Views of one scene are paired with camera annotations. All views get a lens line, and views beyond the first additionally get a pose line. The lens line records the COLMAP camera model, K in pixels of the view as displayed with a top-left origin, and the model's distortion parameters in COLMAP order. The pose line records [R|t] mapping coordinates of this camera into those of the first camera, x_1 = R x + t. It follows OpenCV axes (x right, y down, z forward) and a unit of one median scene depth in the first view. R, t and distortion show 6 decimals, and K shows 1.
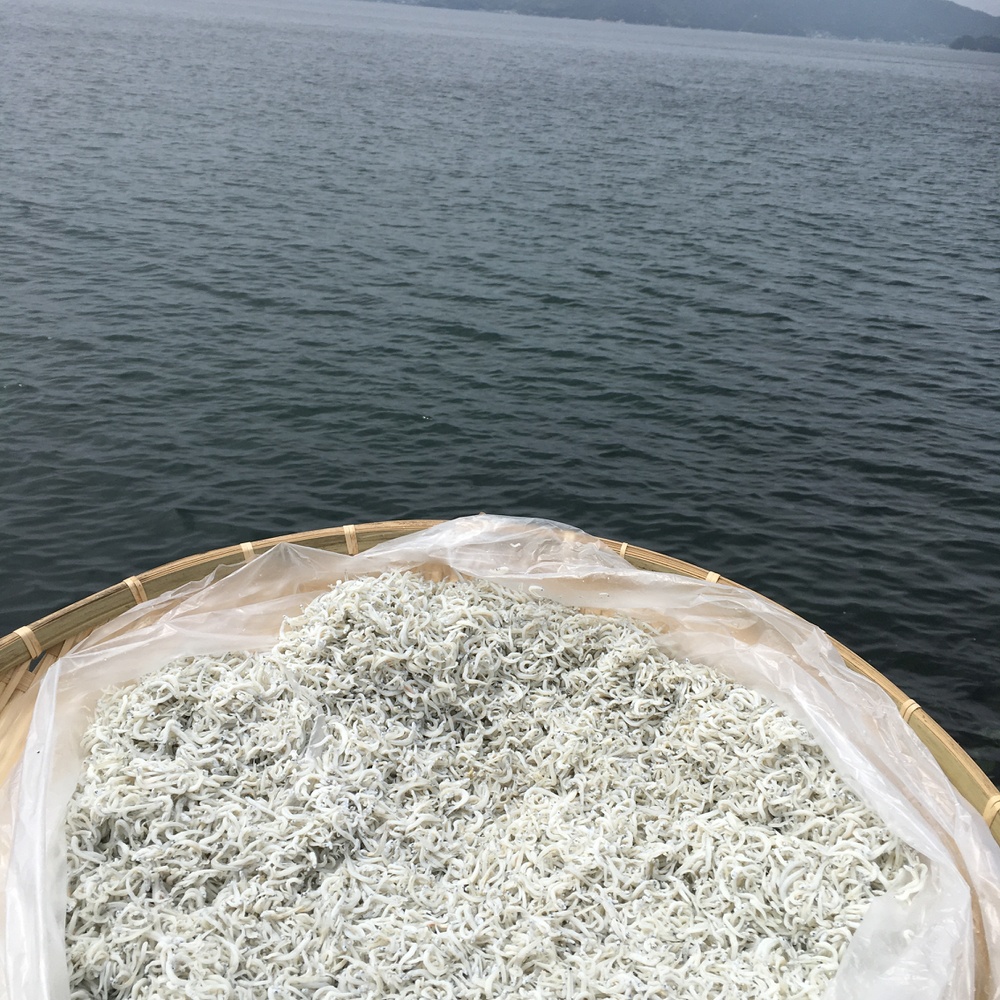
lens RADIAL K [[1142.9, 0, 500.0], [0, 1142.9, 500.0], [0, 0, 1]] dist [0.070014, -0.052066]
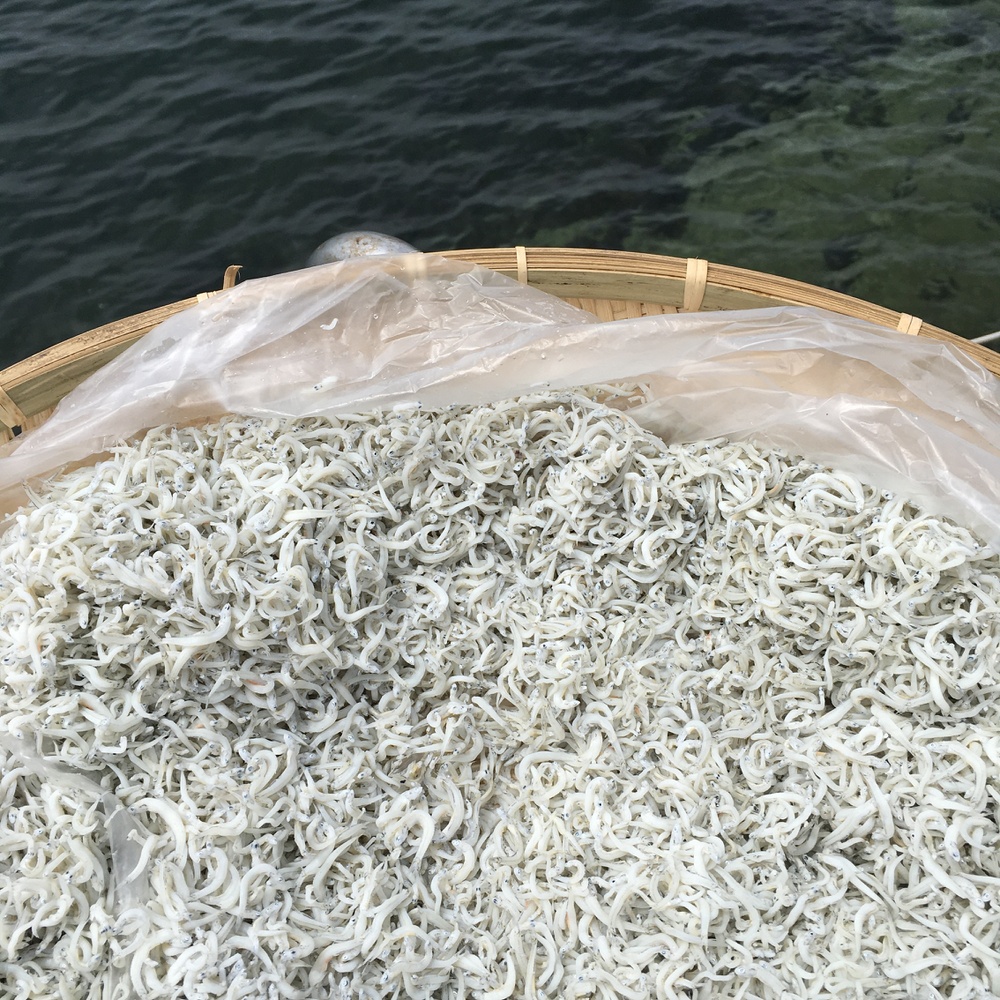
lens RADIAL K [[1142.9, 0, 500.0], [0, 1142.9, 500.0], [0, 0, 1]] dist [0.070014, -0.052066]
pose [[0.918633, -0.357946, 0.167299, -0.033233], [0.241322, 0.843562, 0.479757, -0.131349], [-0.312854, -0.400347, 0.861304, 0.538543]]
